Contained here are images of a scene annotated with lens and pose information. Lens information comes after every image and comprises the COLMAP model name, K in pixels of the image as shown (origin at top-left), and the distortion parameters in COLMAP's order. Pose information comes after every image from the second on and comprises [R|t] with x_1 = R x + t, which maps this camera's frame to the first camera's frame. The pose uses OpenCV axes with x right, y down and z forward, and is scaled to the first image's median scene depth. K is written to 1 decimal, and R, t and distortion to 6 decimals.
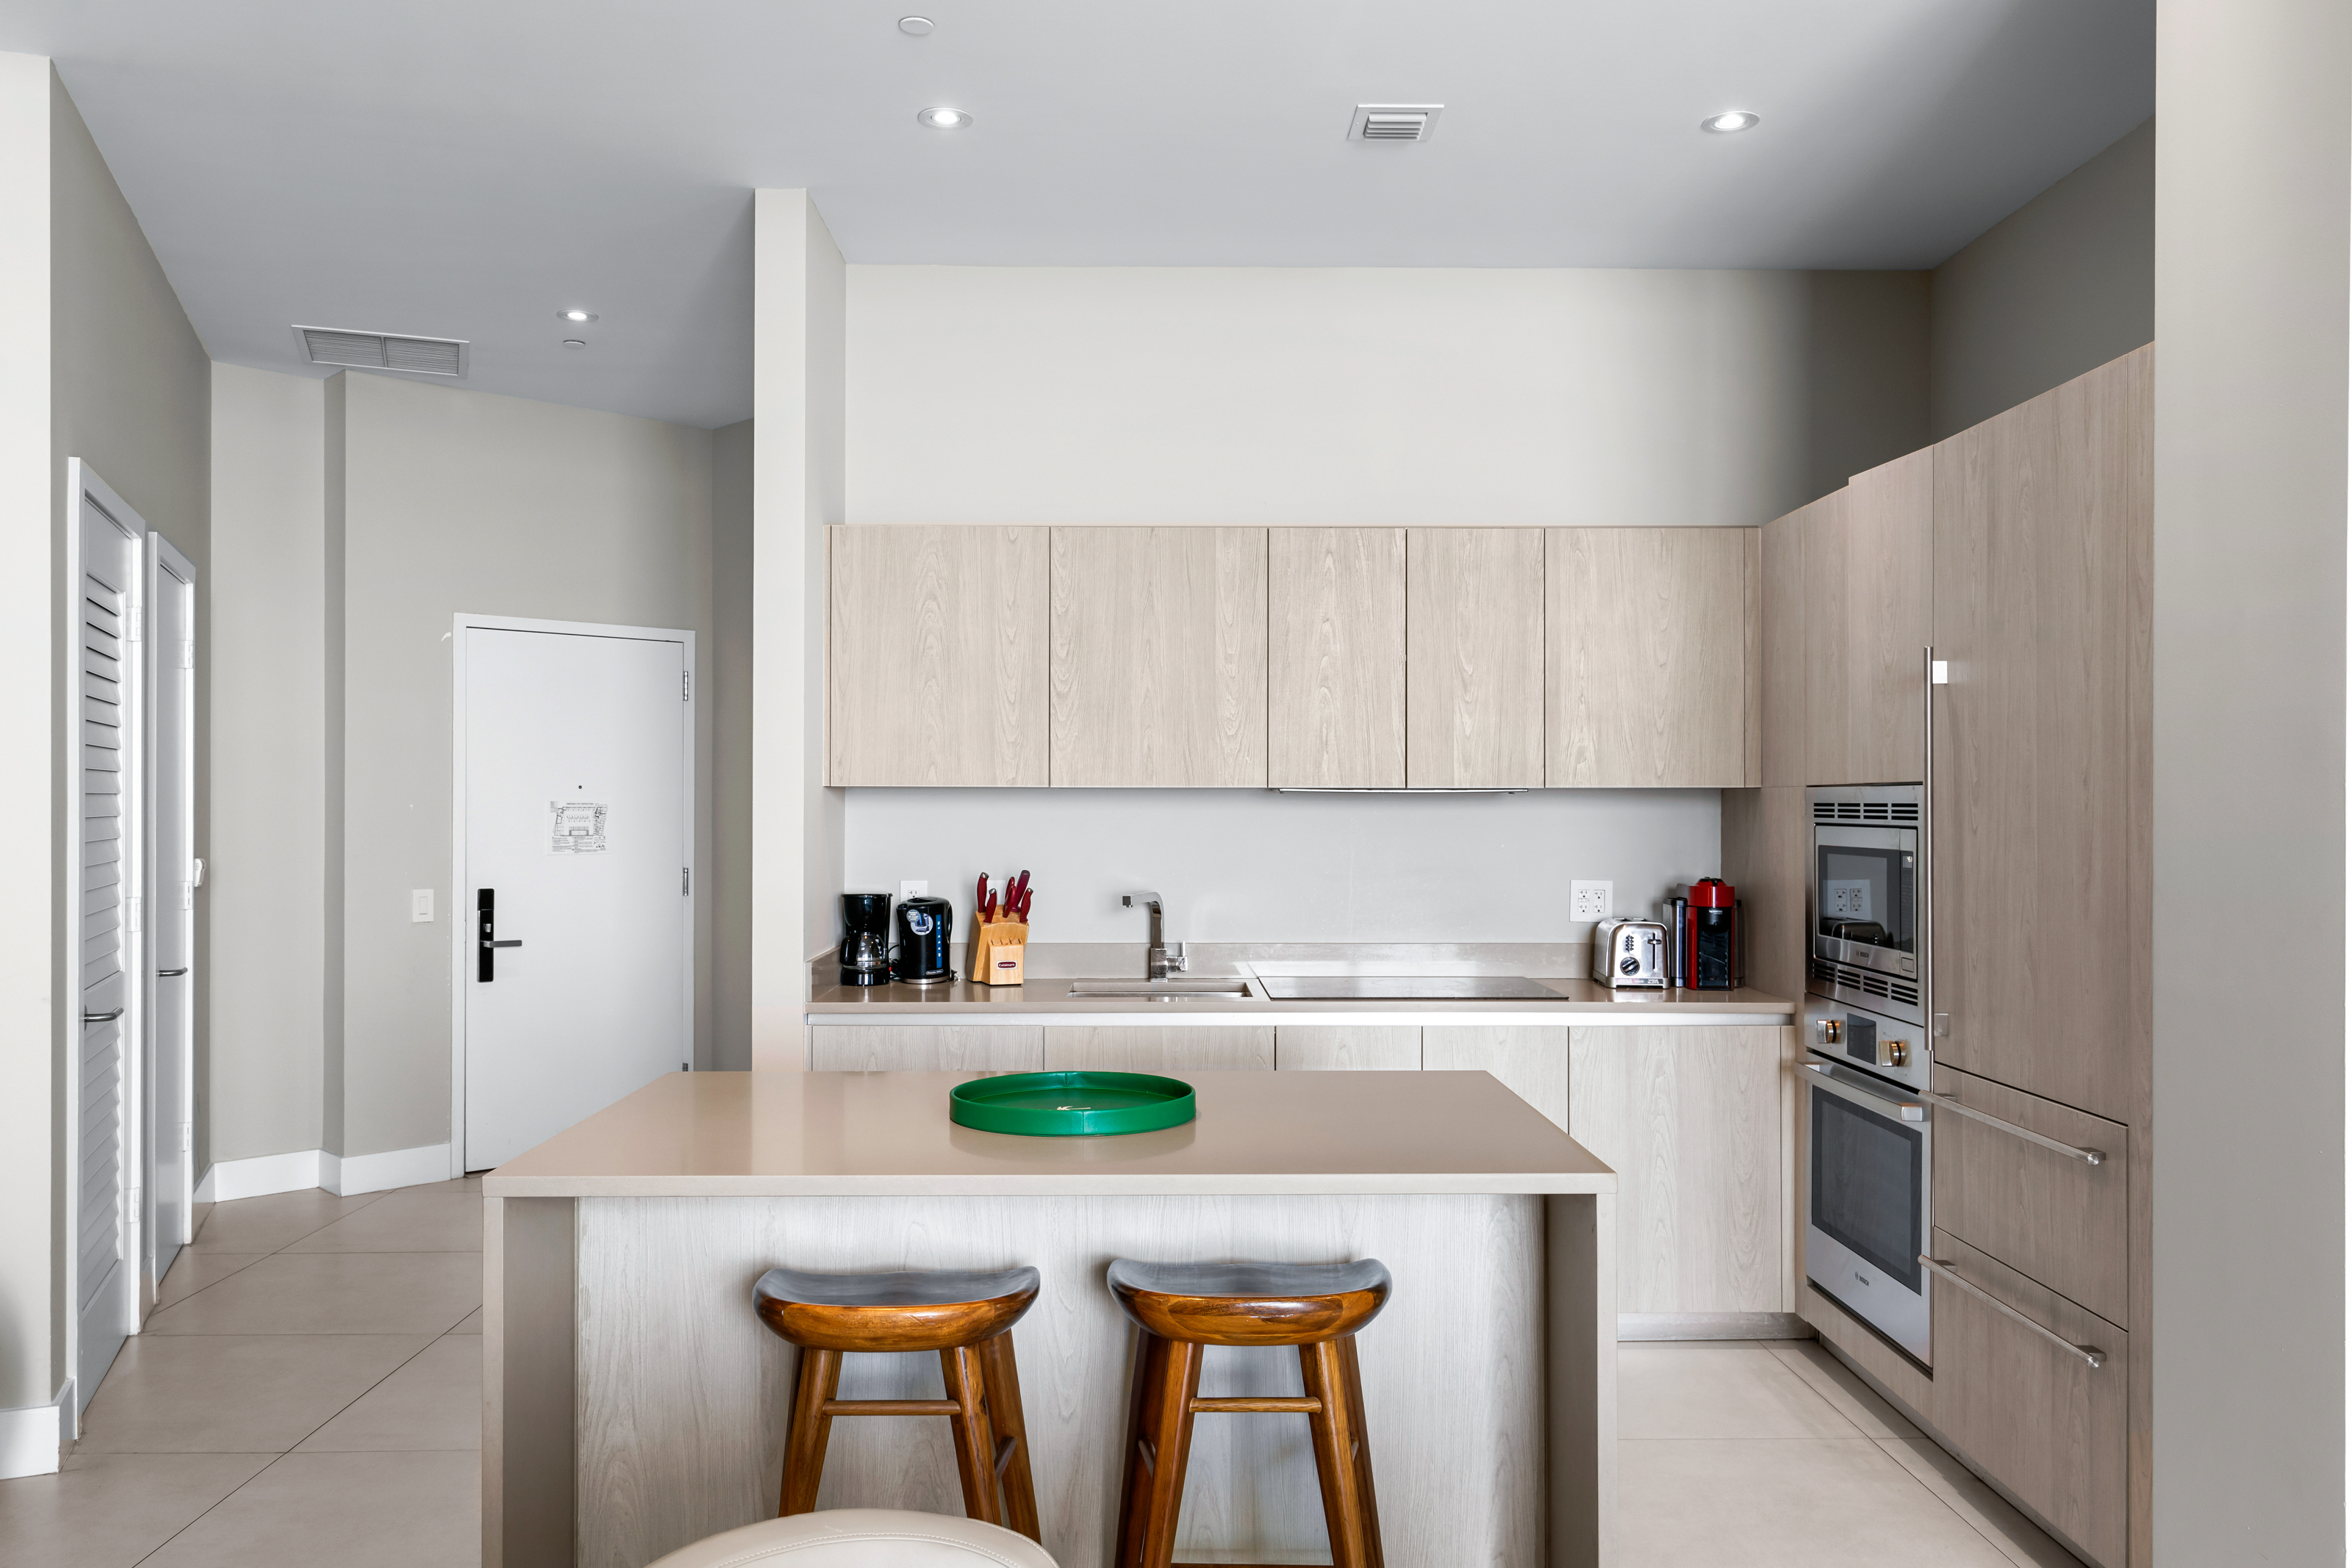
lens RADIAL K [[1772.2, 0, 1175.3], [0, 1772.2, 808.8], [0, 0, 1]] dist [0.008147, 0.001176]
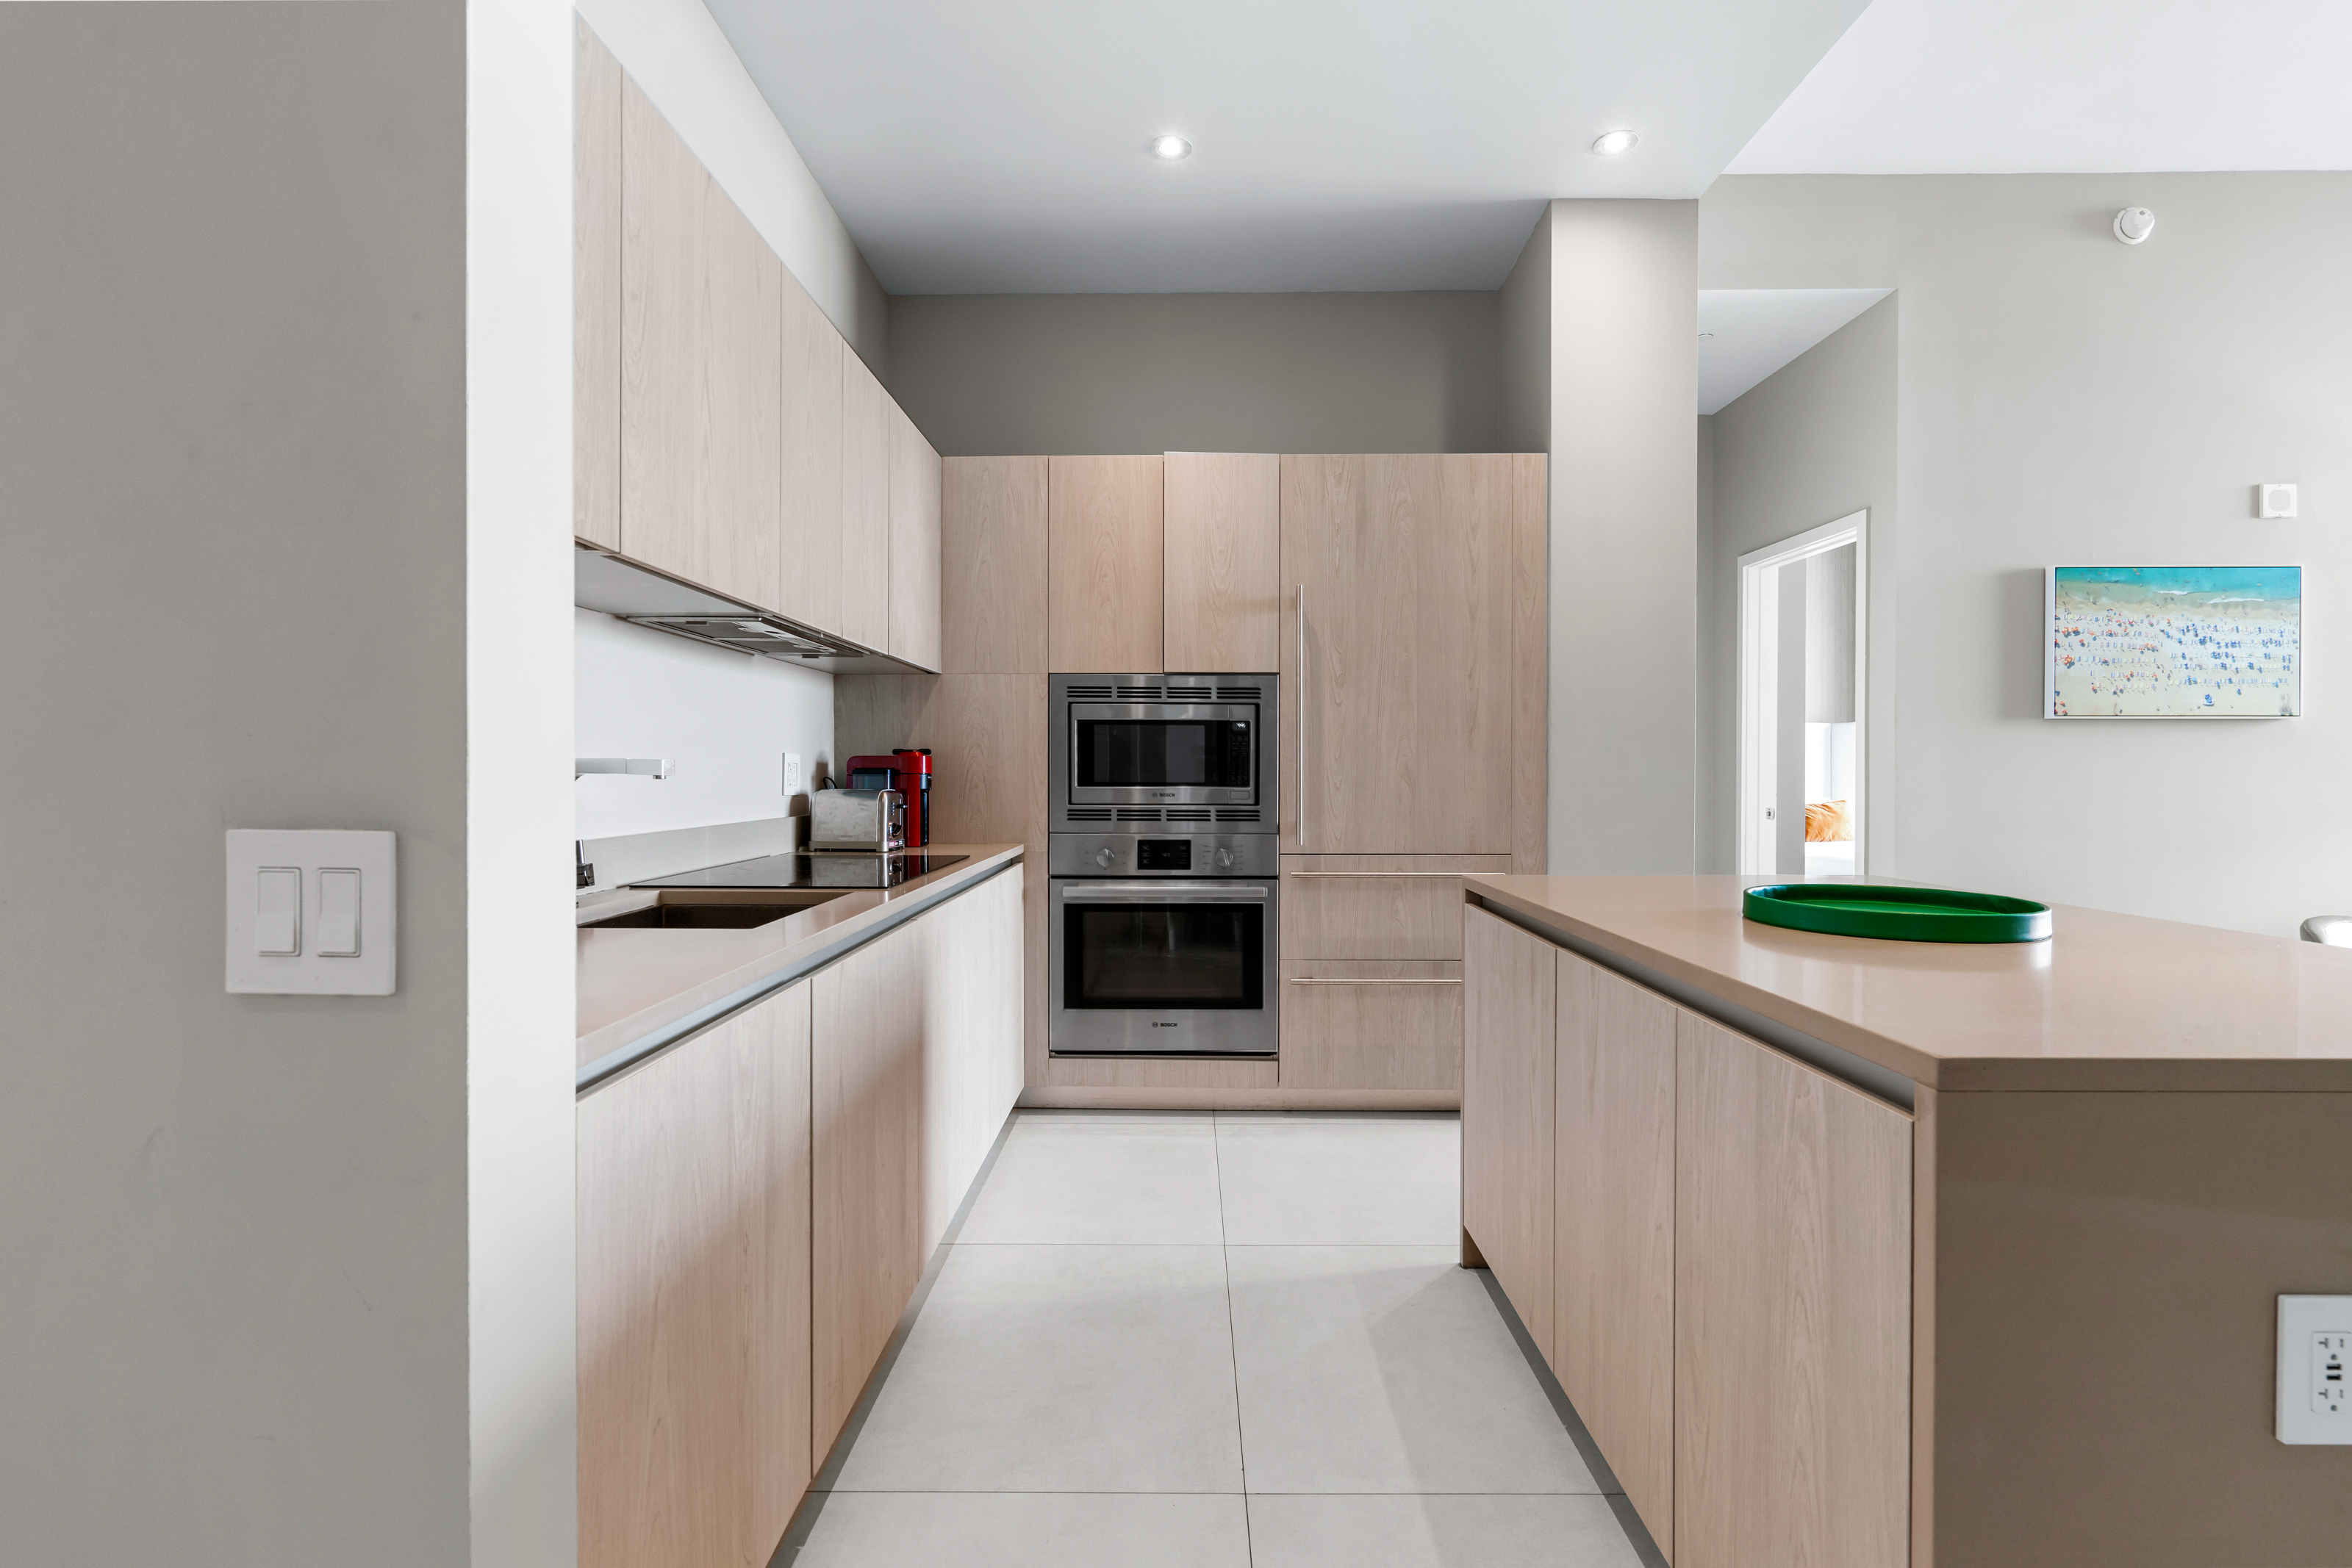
lens RADIAL K [[1065.8, 0, 1180.6], [0, 1065.8, 790.0], [0, 0, 1]] dist [-0.019273, 0.009561]
pose [[0.021030, -0.019640, 0.999586, -0.384521], [0.001549, 0.999806, 0.019612, 0.052170], [-0.999778, 0.001136, 0.021057, 0.818679]]
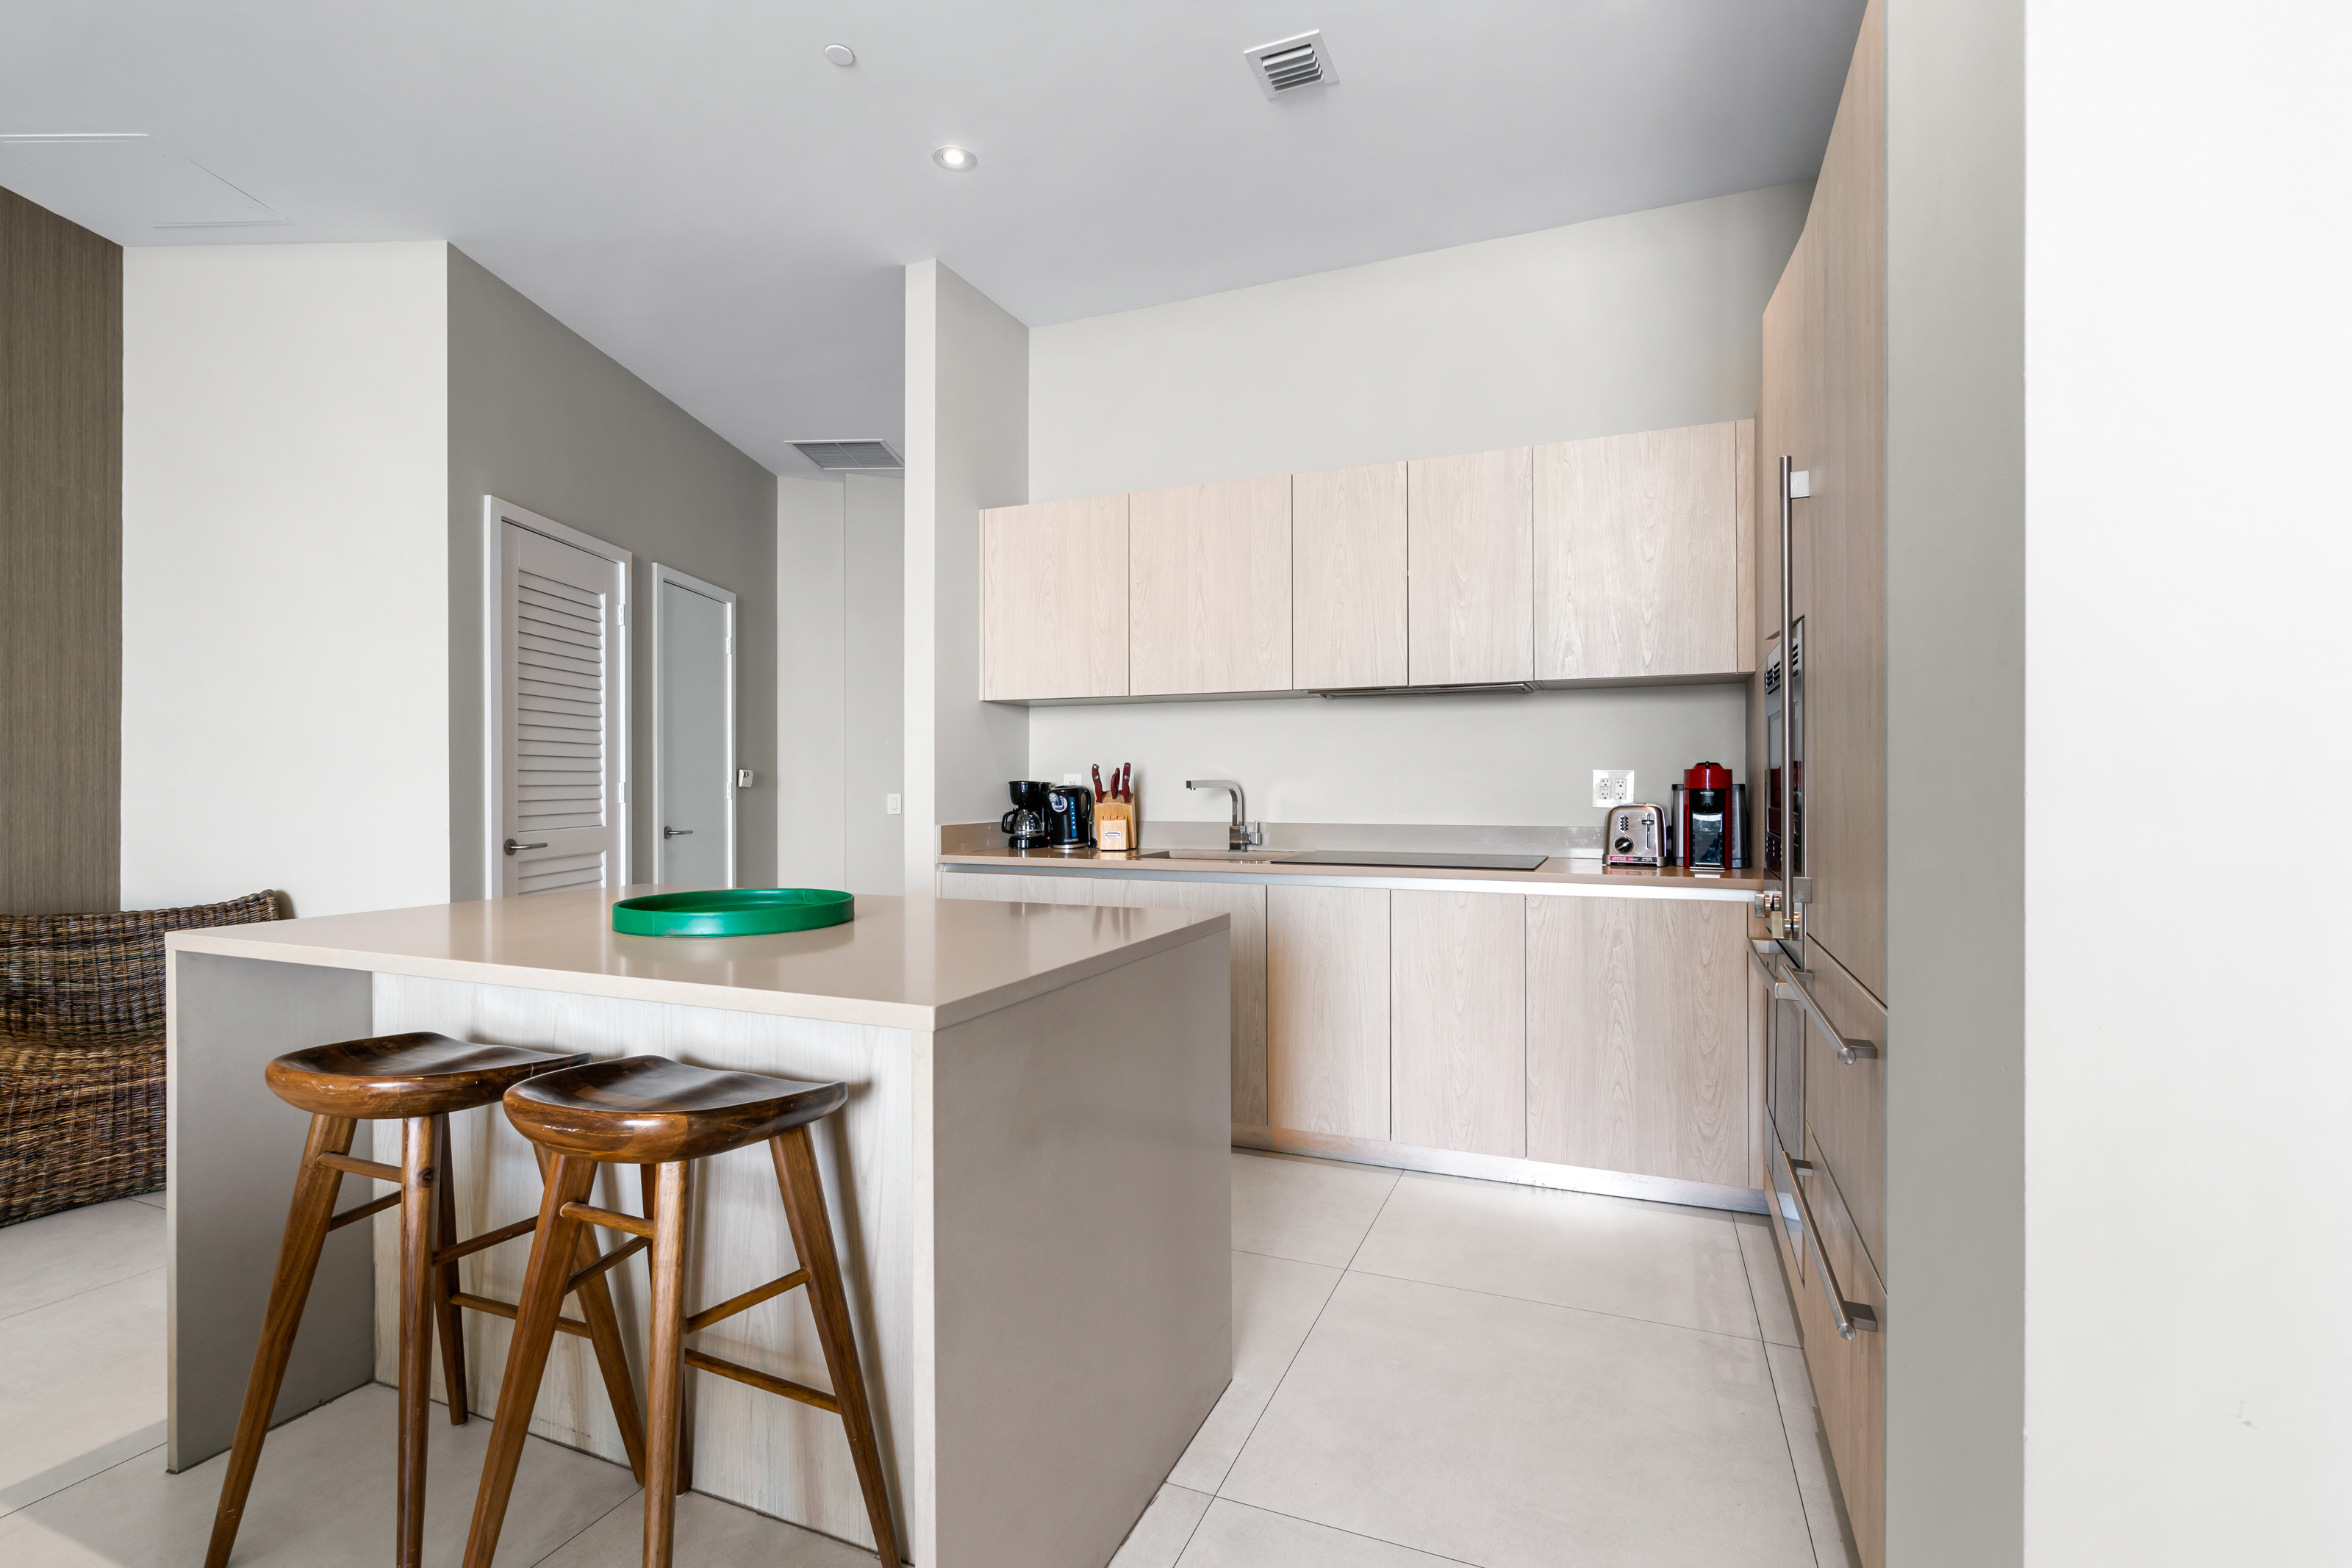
lens RADIAL K [[1065.8, 0, 1180.6], [0, 1065.8, 790.0], [0, 0, 1]] dist [-0.019273, 0.009561]
pose [[0.914568, -0.000274, -0.404432, 0.273085], [0.001883, 0.999992, 0.003582, 0.053081], [0.404428, -0.004038, 0.914561, 0.305361]]
